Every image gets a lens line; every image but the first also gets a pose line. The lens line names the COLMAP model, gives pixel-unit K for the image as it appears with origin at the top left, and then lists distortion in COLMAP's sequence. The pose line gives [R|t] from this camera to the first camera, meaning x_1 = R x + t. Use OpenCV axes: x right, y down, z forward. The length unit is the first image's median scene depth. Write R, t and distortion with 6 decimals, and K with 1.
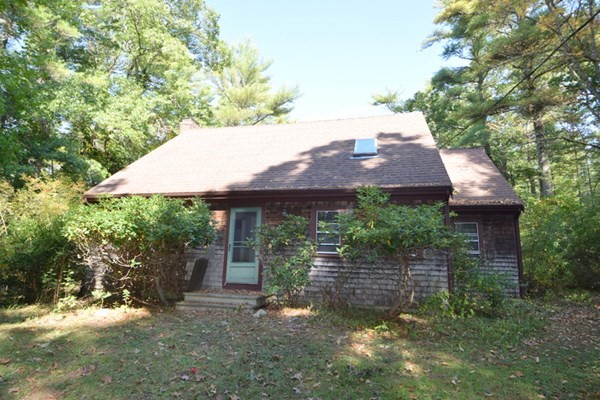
lens RADIAL K [[308.6, 0, 300.0], [0, 308.6, 200.0], [0, 0, 1]] dist [0.001464, 0.000158]
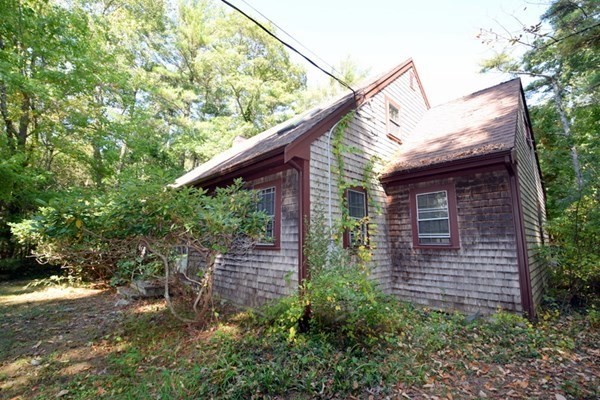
lens RADIAL K [[264.0, 0, 300.0], [0, 264.0, 200.0], [0, 0, 1]] dist [-0.000541, -0.017782]
pose [[0.863117, -0.107669, -0.493393, 0.595430], [0.110992, 0.993563, -0.022653, 0.073883], [0.492656, -0.035210, 0.869512, 0.372273]]
